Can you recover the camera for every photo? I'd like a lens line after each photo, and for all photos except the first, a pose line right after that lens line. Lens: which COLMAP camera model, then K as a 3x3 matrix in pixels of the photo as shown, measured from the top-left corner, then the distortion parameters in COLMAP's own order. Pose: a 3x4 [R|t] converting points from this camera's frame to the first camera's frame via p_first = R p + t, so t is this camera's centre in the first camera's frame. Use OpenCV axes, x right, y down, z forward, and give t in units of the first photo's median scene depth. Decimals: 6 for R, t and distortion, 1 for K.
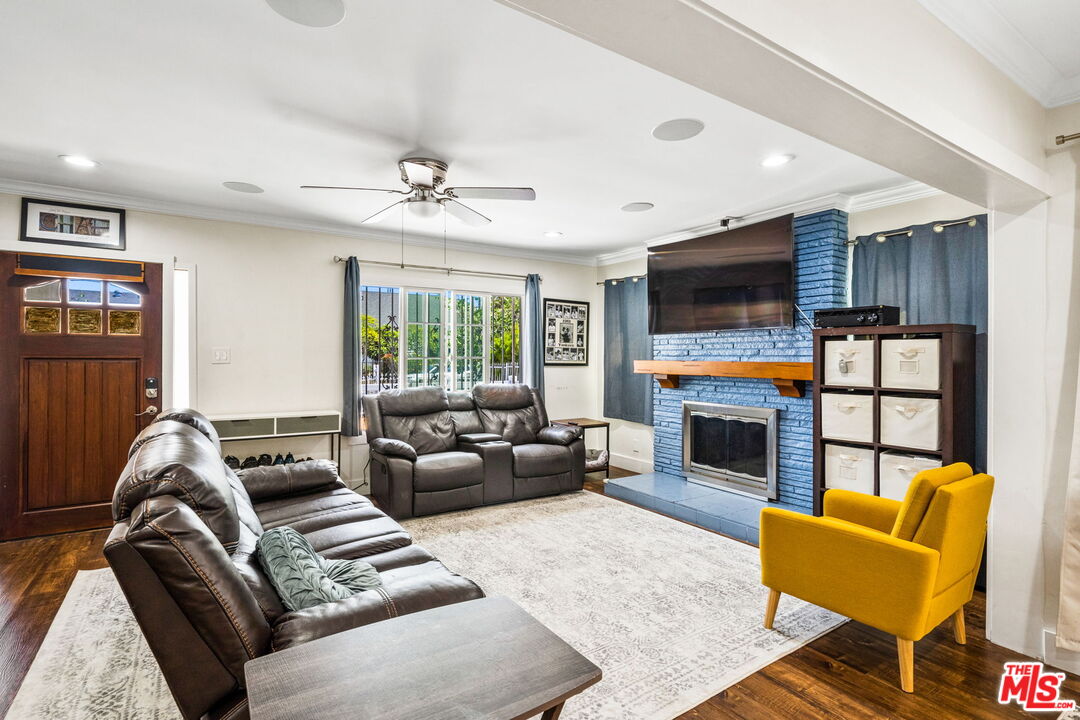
lens RADIAL K [[521.8, 0, 537.7], [0, 521.8, 357.2], [0, 0, 1]] dist [-0.003353, -0.000148]
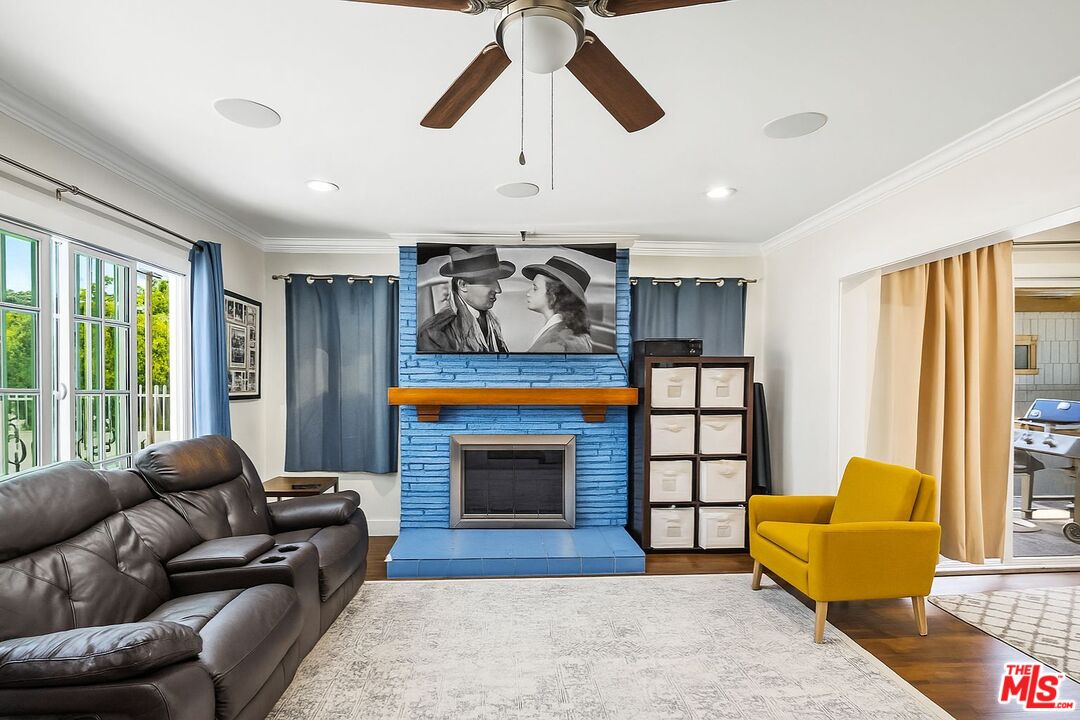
lens RADIAL K [[496.3, 0, 552.6], [0, 496.3, 382.9], [0, 0, 1]] dist [0.000291, -0.000227]
pose [[0.522611, -0.007367, 0.852539, -0.390736], [0.007244, 0.999965, 0.004200, -0.004633], [-0.852540, 0.003981, 0.522646, 0.549549]]
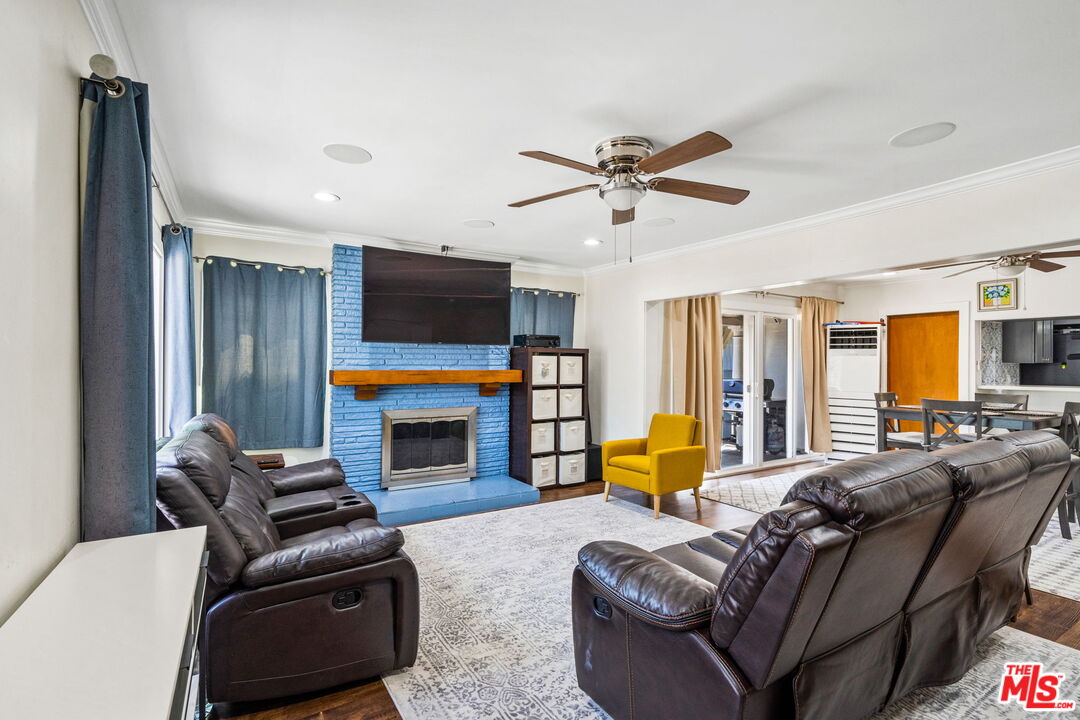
lens RADIAL K [[496.3, 0, 530.8], [0, 496.3, 363.4], [0, 0, 1]] dist [0.000291, -0.000227]
pose [[0.044563, -0.002055, 0.999004, -0.773393], [-0.002533, 0.999994, 0.002170, -0.010666], [-0.999003, -0.002627, 0.044557, 0.822515]]
